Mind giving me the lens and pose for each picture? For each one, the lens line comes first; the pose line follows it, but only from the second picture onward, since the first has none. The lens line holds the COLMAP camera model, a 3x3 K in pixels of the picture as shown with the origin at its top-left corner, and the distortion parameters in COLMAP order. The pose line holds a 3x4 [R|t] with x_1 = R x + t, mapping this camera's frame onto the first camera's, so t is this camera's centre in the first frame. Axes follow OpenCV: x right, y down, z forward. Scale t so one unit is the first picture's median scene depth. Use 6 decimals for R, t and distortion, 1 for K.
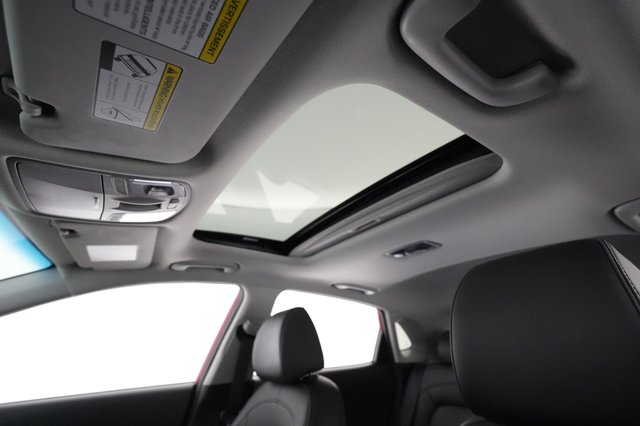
lens RADIAL K [[309.5, 0, 320.0], [0, 309.5, 213.0], [0, 0, 1]] dist [-0.007021, -0.000264]
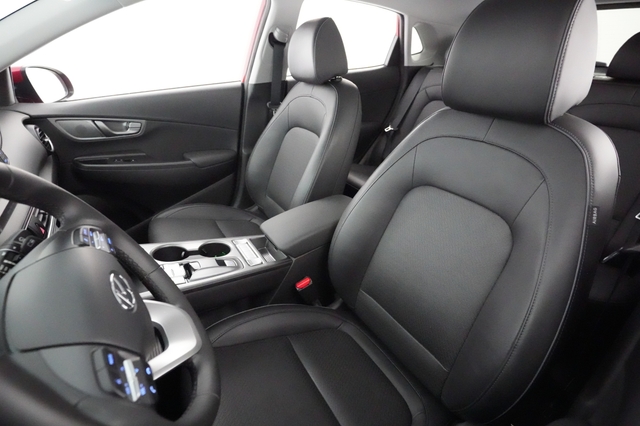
lens RADIAL K [[305.6, 0, 320.0], [0, 305.6, 213.0], [0, 0, 1]] dist [0.000066, -0.000168]
pose [[0.999630, 0.016769, -0.021401, -0.049246], [0.006652, 0.612387, 0.790530, -0.112116], [0.026362, -0.790381, 0.612049, -0.186748]]
